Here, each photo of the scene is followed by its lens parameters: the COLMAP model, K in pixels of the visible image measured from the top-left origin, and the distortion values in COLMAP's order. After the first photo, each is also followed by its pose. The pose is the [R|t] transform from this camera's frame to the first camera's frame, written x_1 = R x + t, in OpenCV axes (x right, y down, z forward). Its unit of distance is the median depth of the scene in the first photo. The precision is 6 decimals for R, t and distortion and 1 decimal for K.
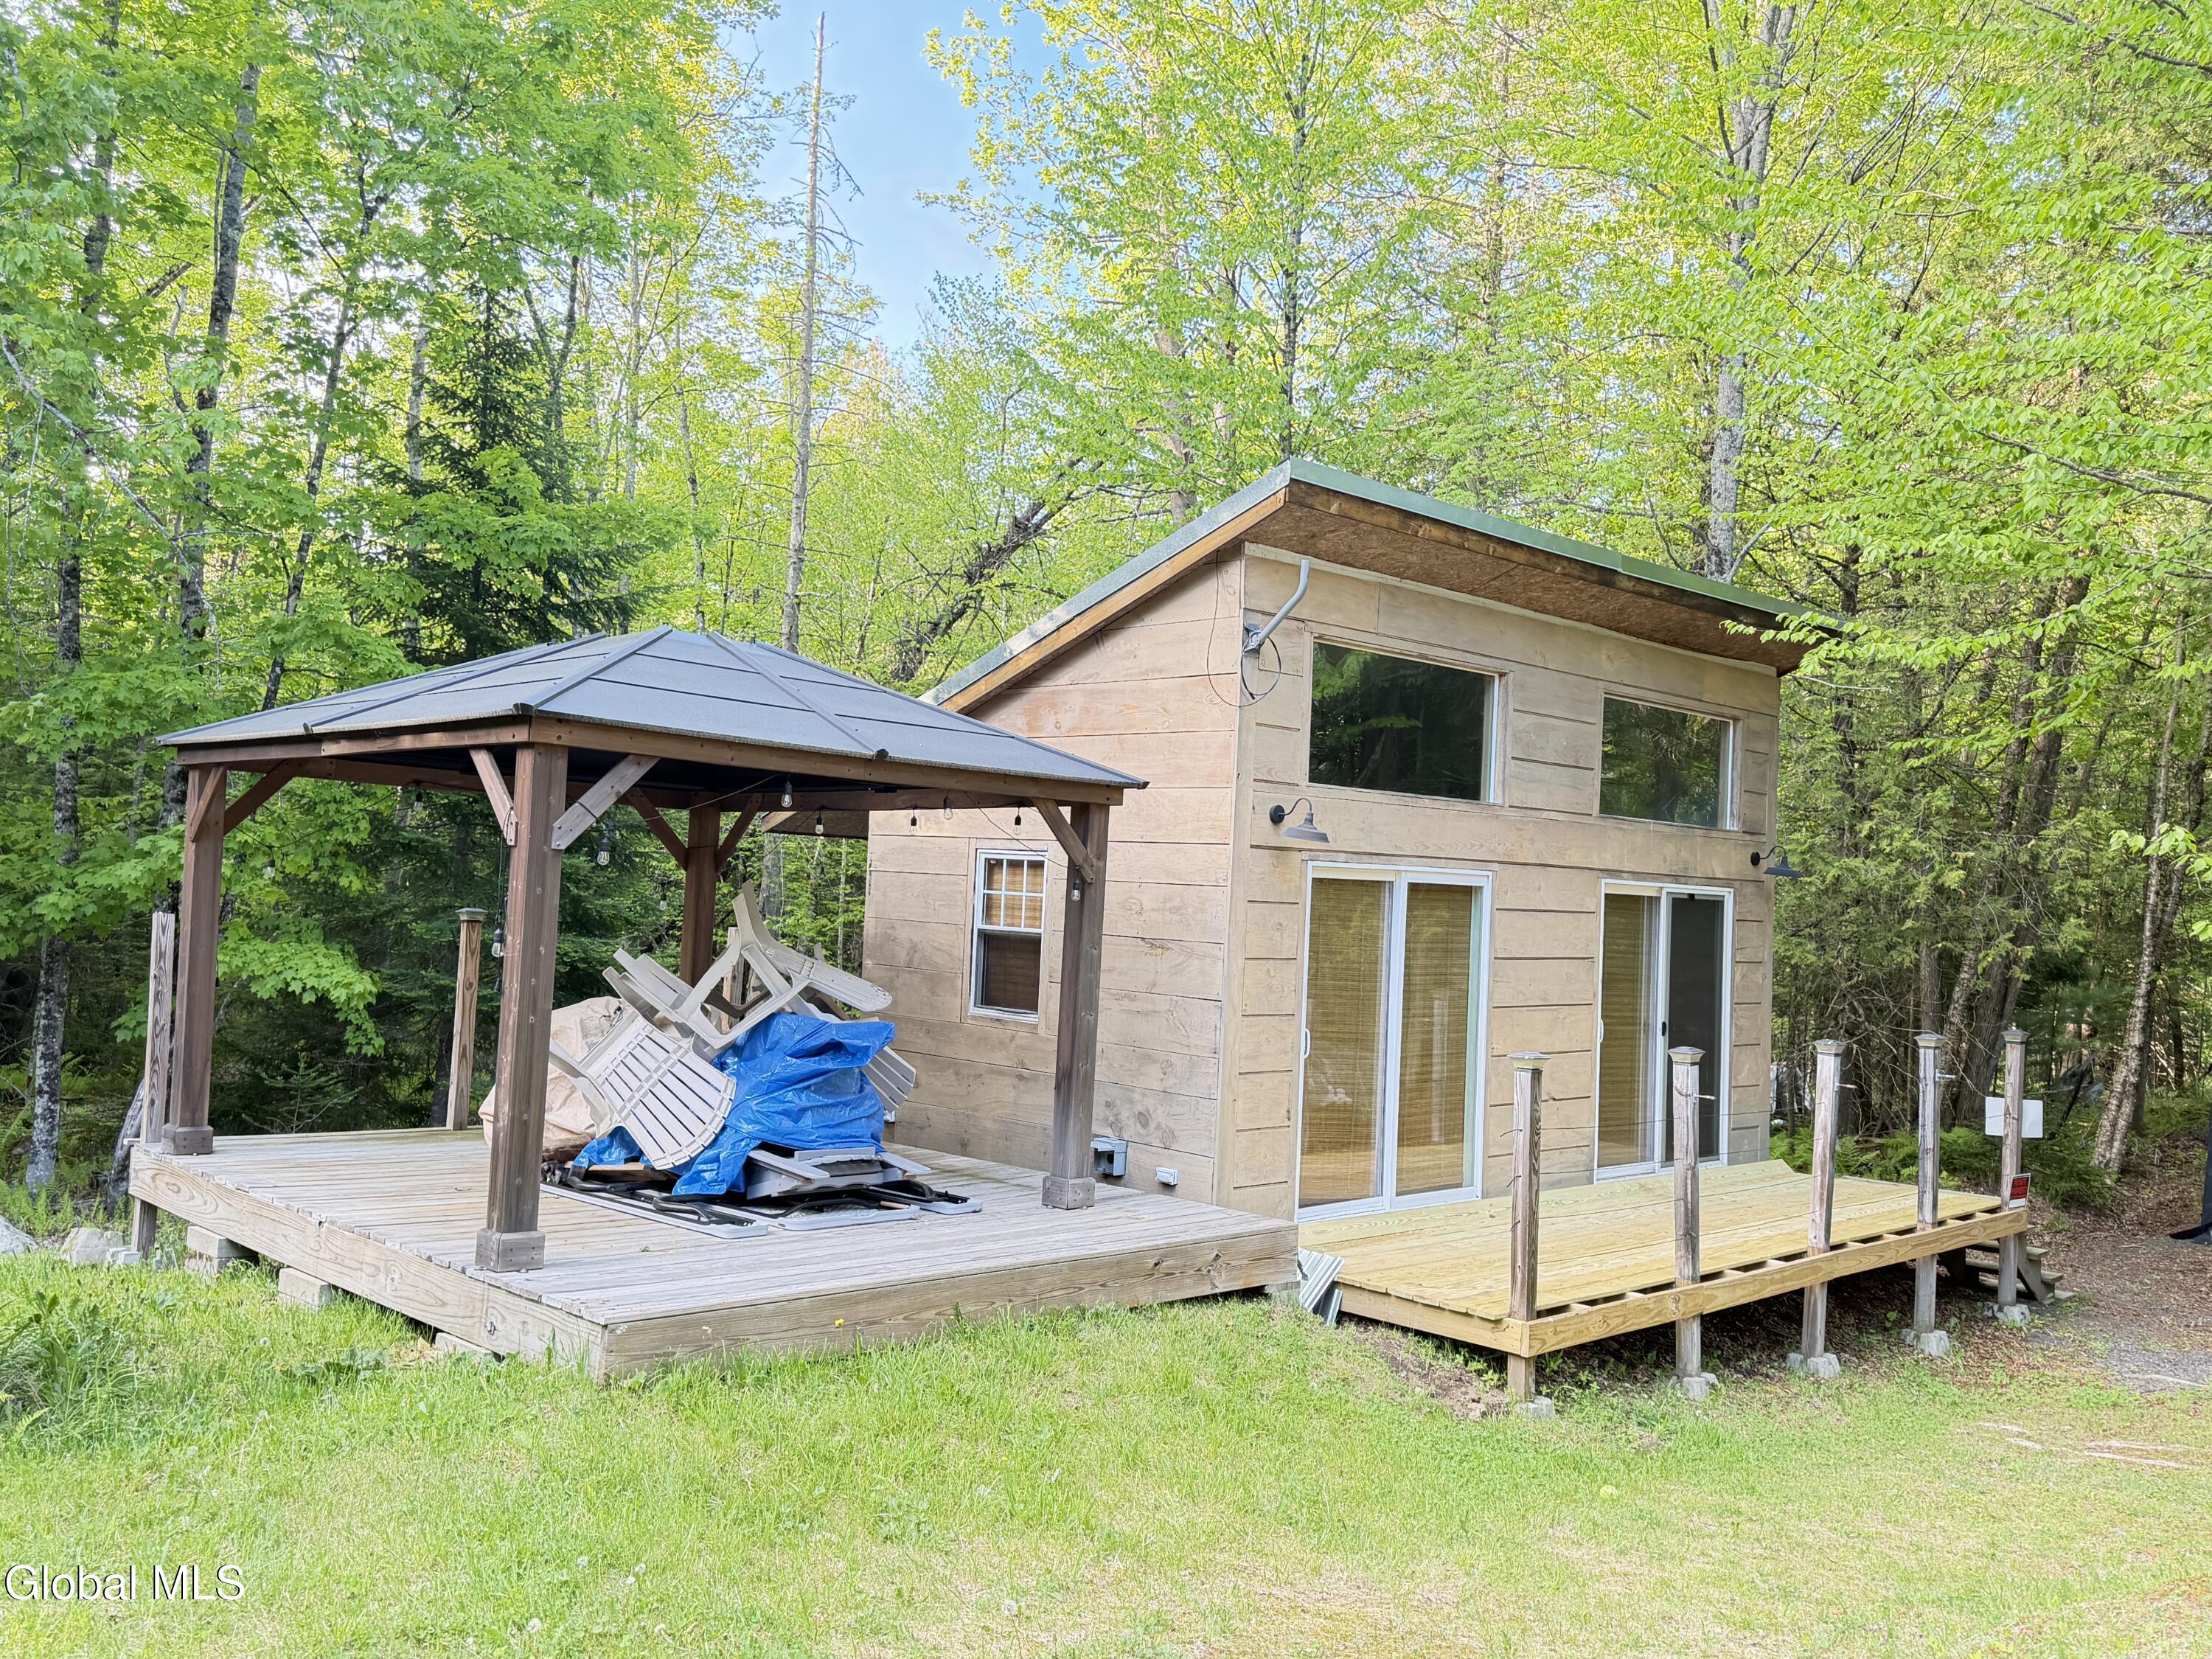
lens RADIAL K [[1859.1, 0, 1106.0], [0, 1859.1, 829.5], [0, 0, 1]] dist [0.143945, -0.253797]
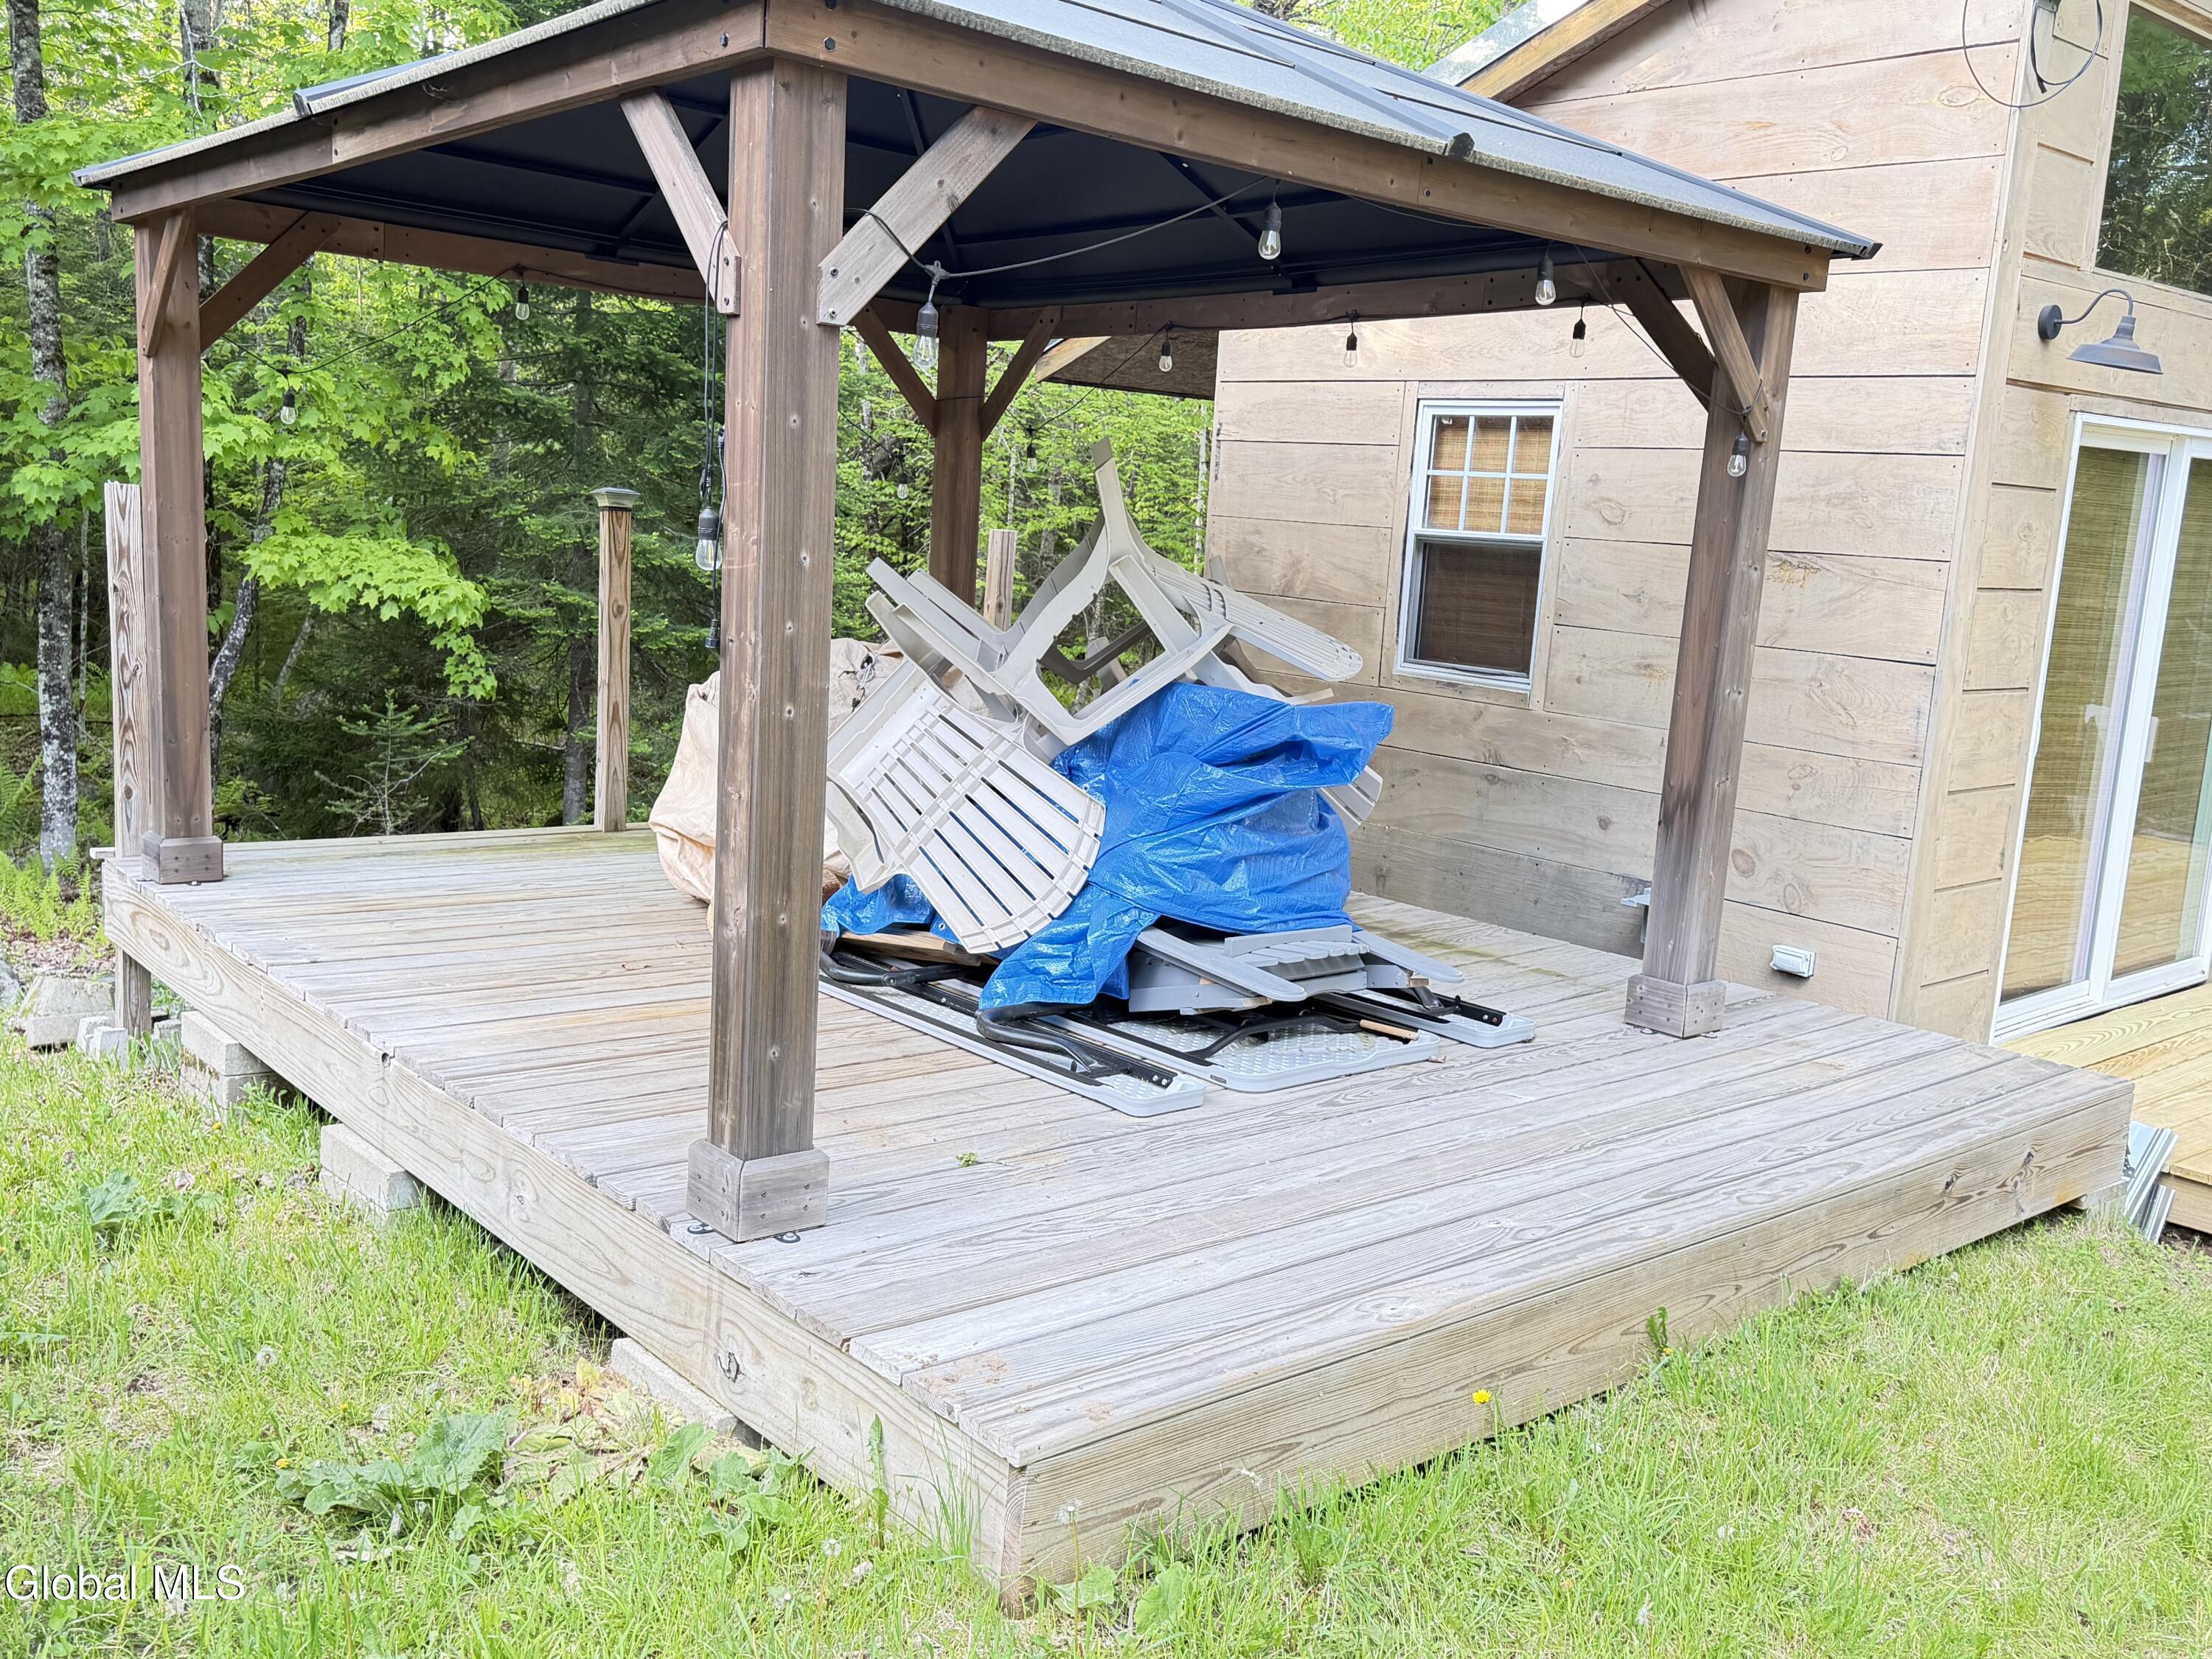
lens RADIAL K [[1937.2, 0, 1106.0], [0, 1937.2, 829.5], [0, 0, 1]] dist [0.158113, -0.303159]
pose [[0.997554, 0.022477, -0.066182, -0.144922], [-0.008959, 0.980190, 0.197856, 0.025886], [0.069318, -0.196779, 0.977994, 0.397701]]
